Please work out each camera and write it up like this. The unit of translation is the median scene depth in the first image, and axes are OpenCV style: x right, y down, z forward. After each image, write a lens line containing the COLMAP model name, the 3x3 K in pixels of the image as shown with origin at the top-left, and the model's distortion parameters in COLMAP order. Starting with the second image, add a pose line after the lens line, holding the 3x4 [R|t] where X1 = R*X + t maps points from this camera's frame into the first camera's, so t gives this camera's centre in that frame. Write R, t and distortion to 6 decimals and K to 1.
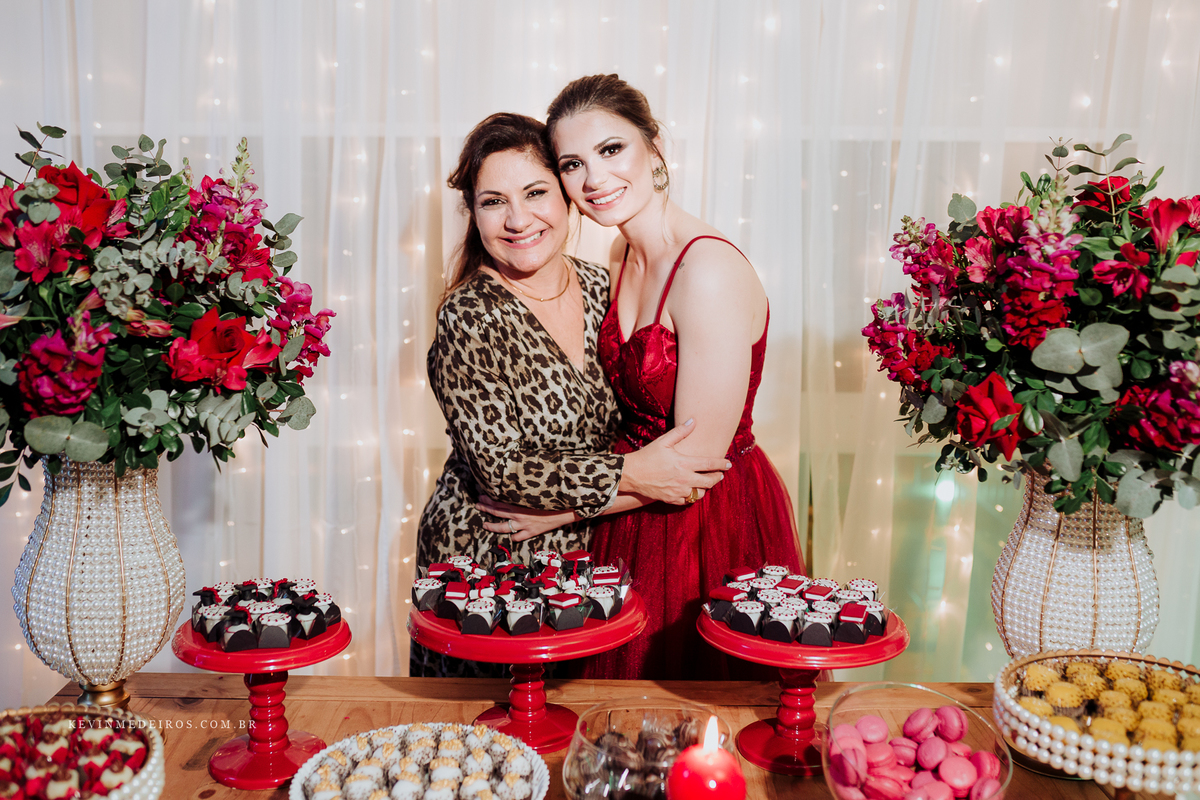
lens RADIAL K [[1210.7, 0, 609.3], [0, 1210.7, 402.5], [0, 0, 1]] dist [-0.013349, 0.000000]
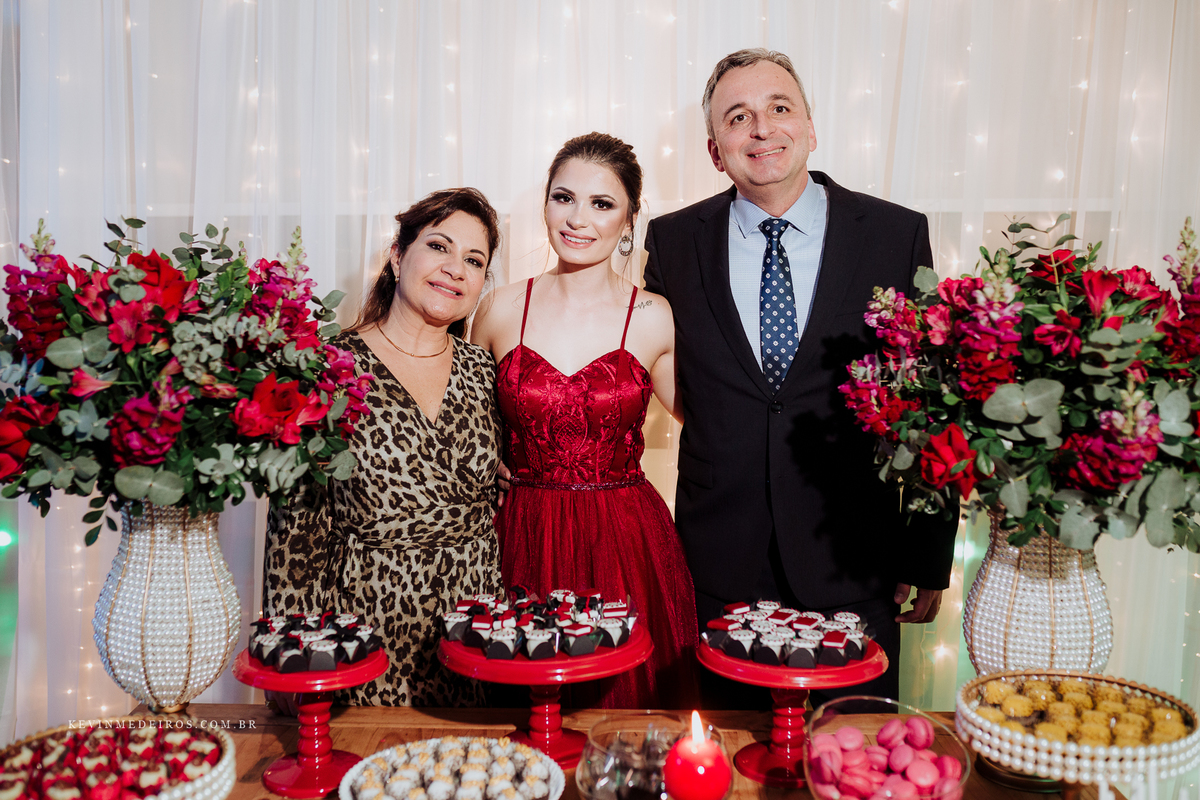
lens RADIAL K [[1210.7, 0, 588.9], [0, 1210.7, 401.4], [0, 0, 1]] dist [-0.013349, 0.000000]
pose [[0.999503, -0.008404, -0.030390, 0.010164], [0.006772, 0.998549, -0.053429, 0.012919], [0.030794, 0.053197, 0.998109, -0.144544]]
